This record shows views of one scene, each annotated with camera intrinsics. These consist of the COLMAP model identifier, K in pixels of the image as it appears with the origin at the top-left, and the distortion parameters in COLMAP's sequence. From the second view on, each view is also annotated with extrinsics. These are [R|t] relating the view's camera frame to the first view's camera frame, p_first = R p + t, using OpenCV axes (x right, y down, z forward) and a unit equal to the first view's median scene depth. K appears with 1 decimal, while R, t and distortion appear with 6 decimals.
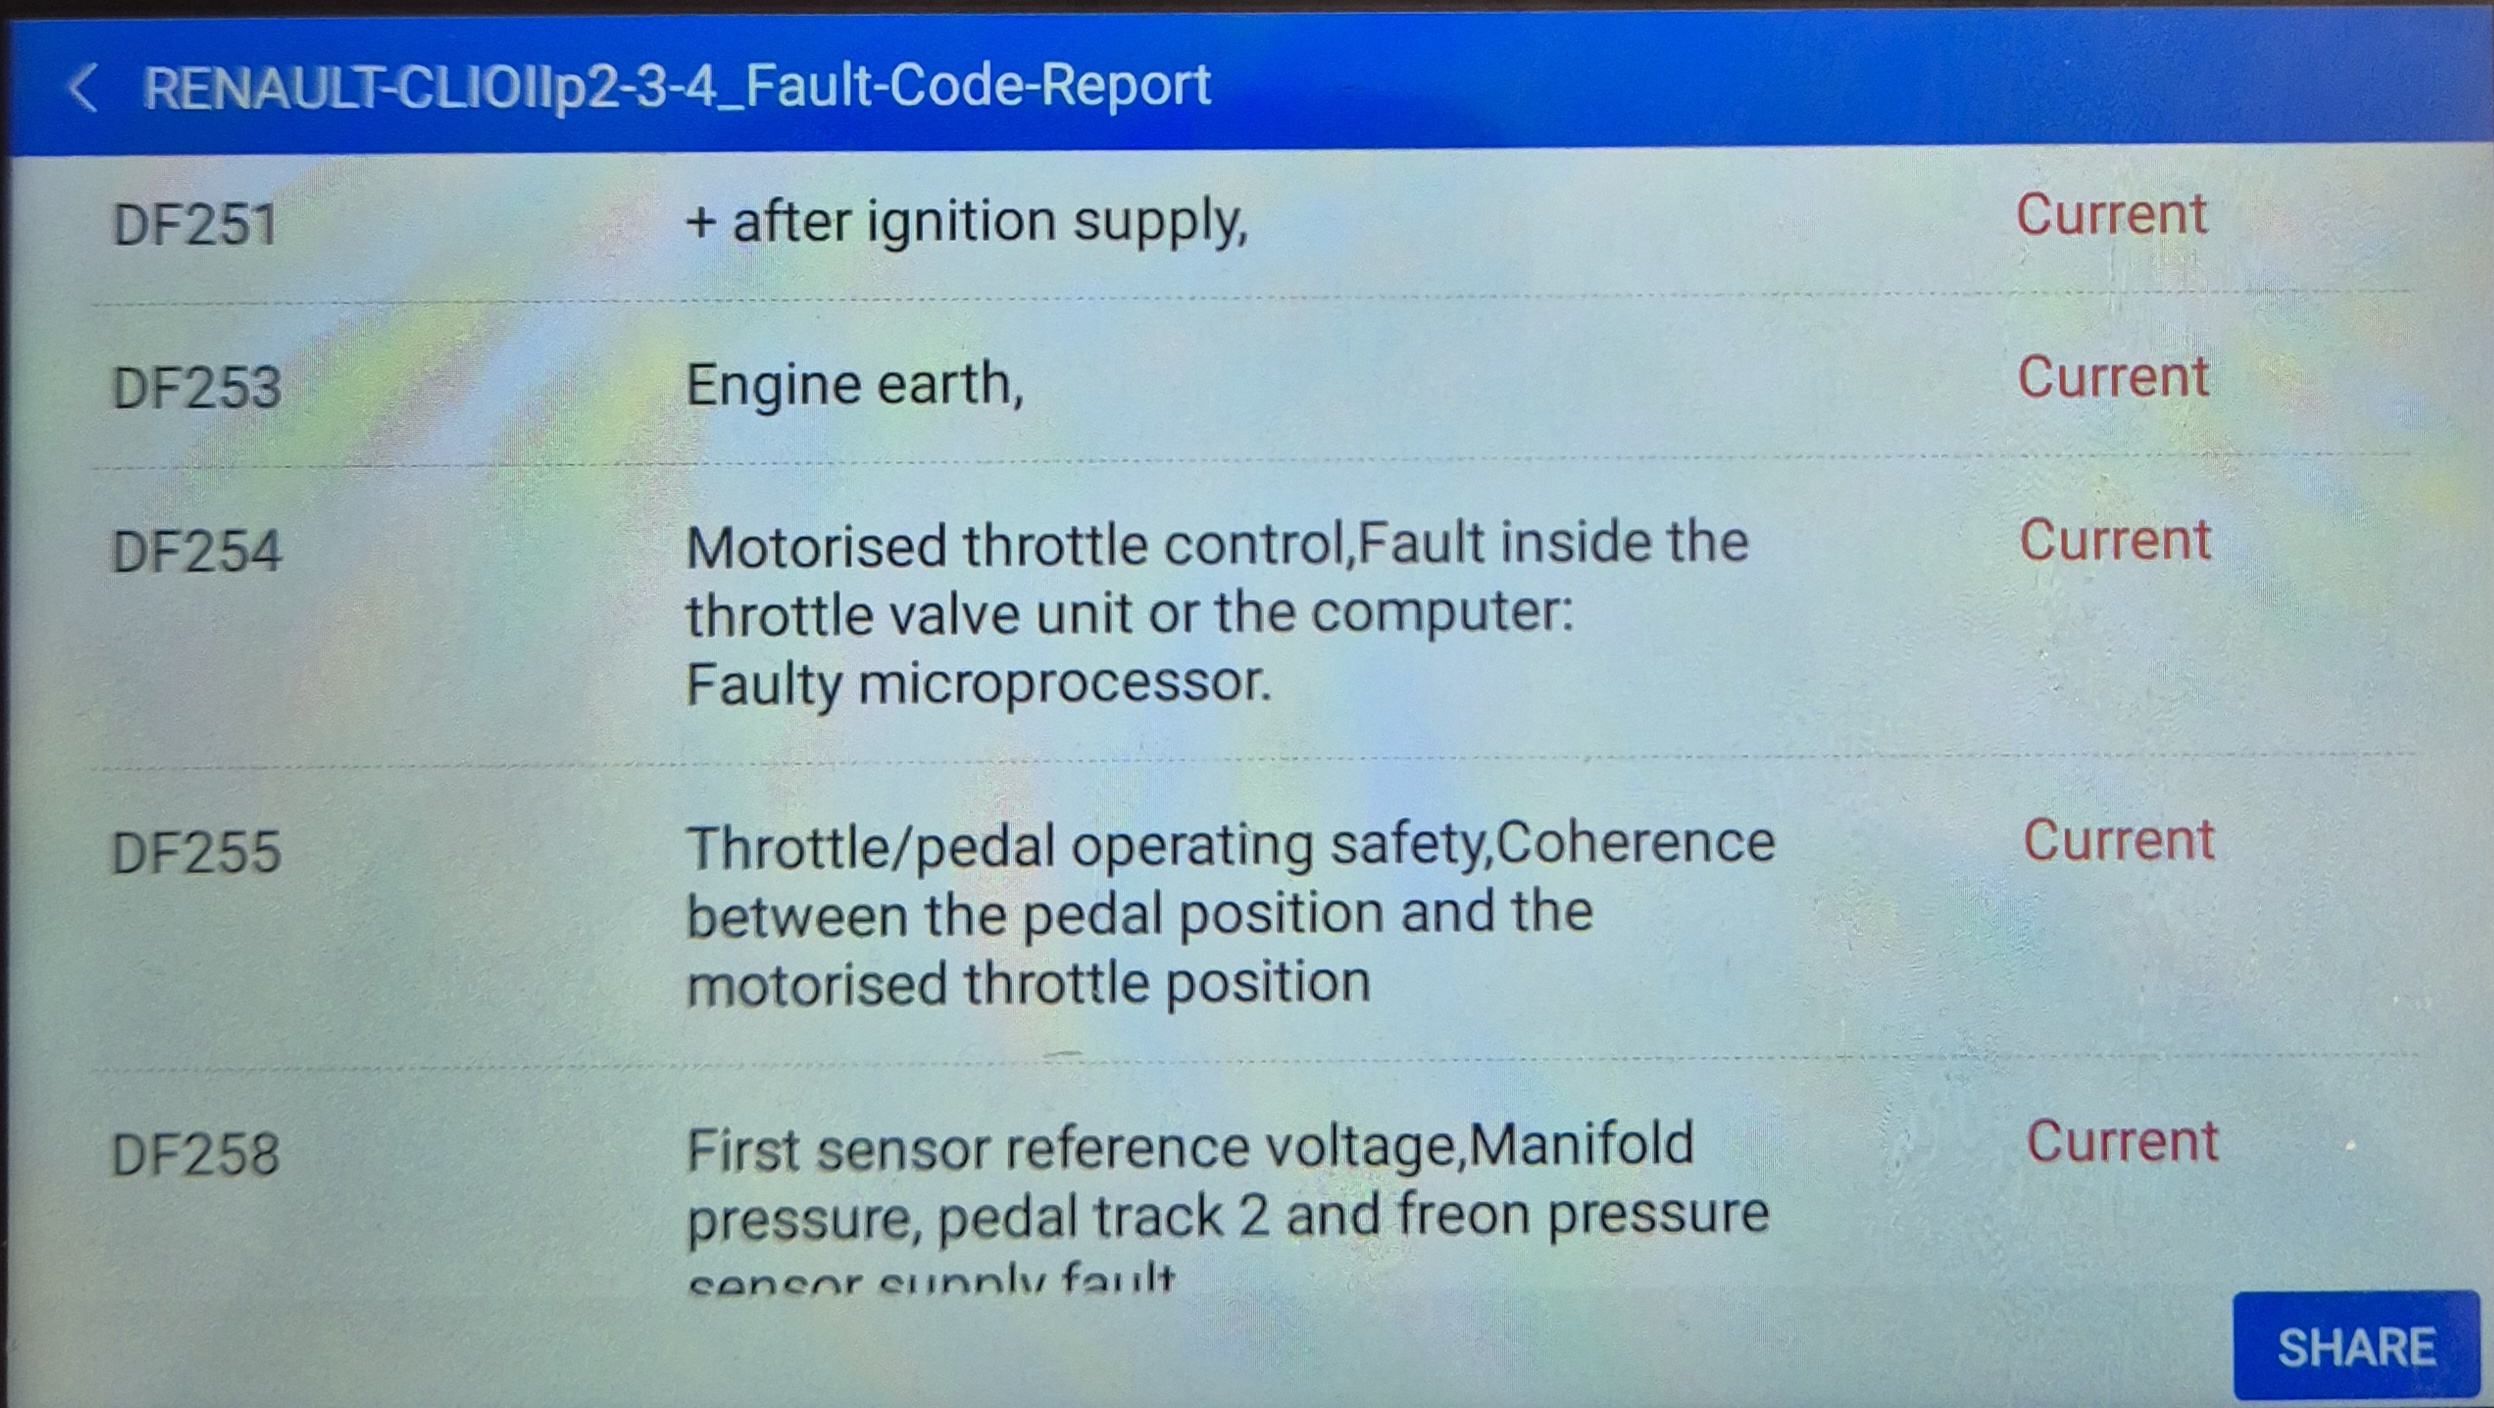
lens RADIAL K [[1692.5, 0, 1224.6], [0, 1692.5, 788.3], [0, 0, 1]] dist [-0.020838, 0.011253]
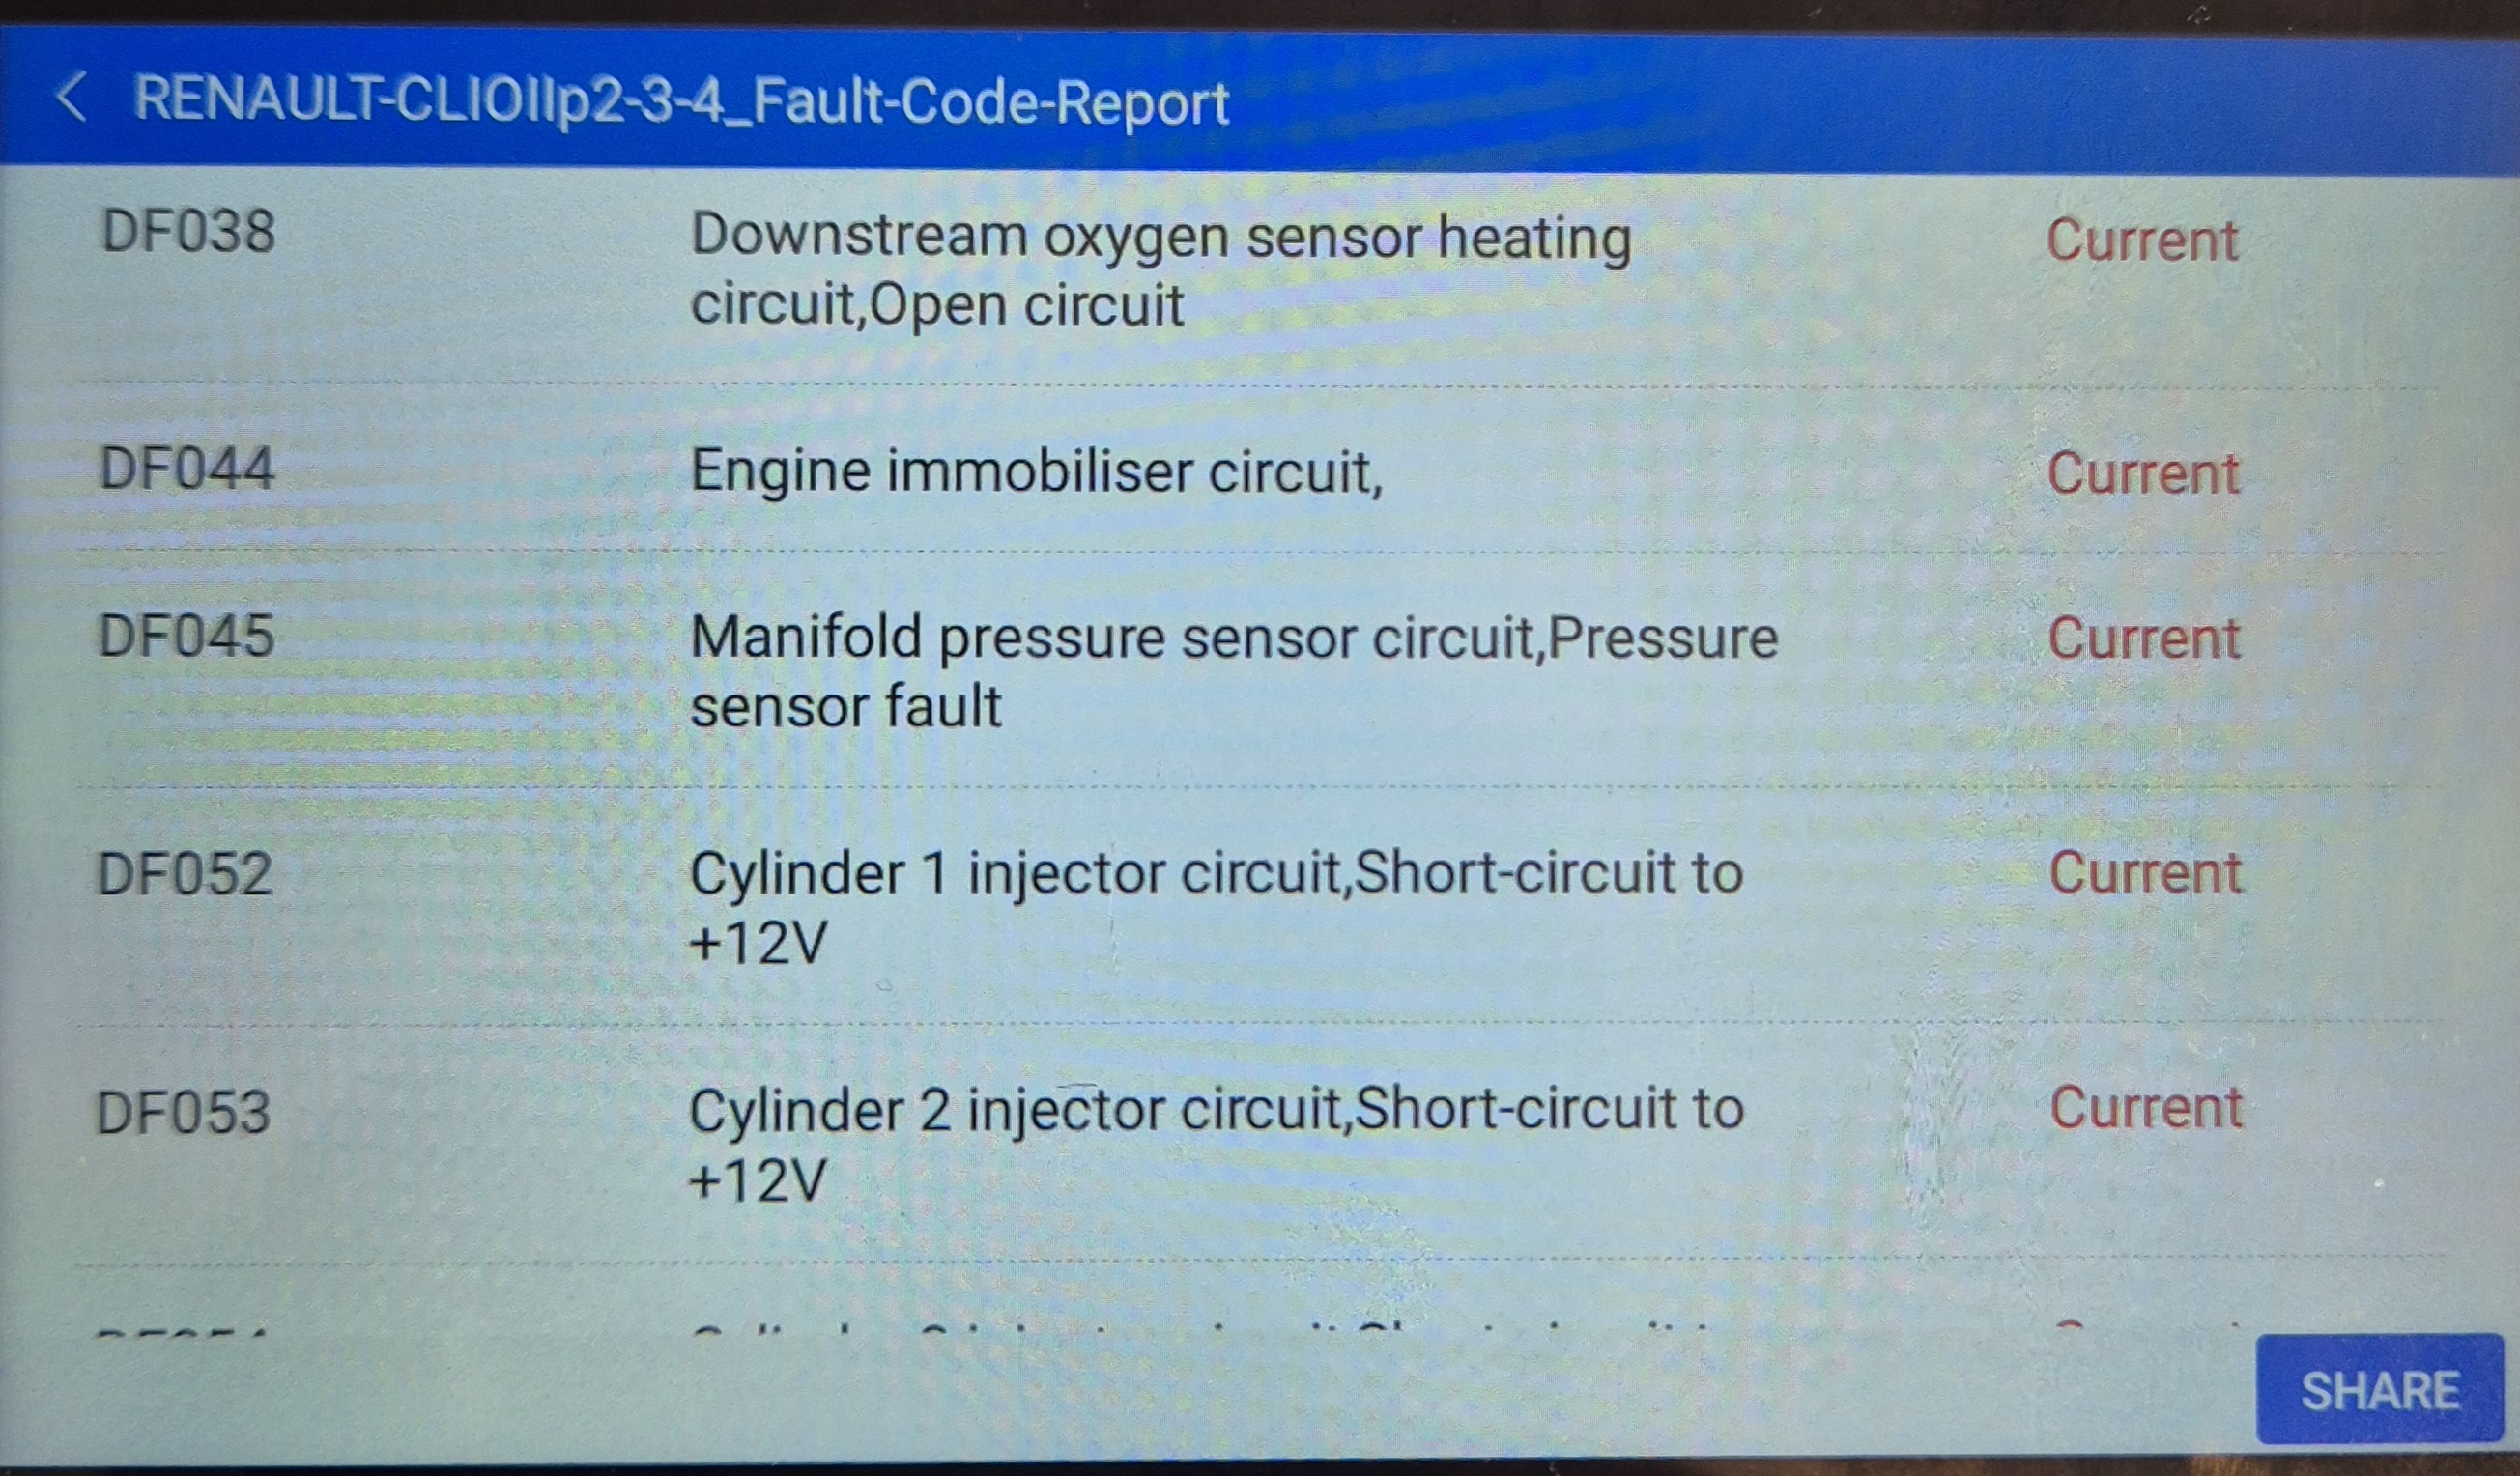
lens RADIAL K [[1719.6, 0, 1259.8], [0, 1719.6, 813.4], [0, 0, 1]] dist [-0.012370, 0.002479]
pose [[0.999921, 0.004777, 0.011605, -0.001592], [-0.004800, 0.999987, 0.001987, -0.265193], [-0.011596, -0.002042, 0.999931, 0.003588]]
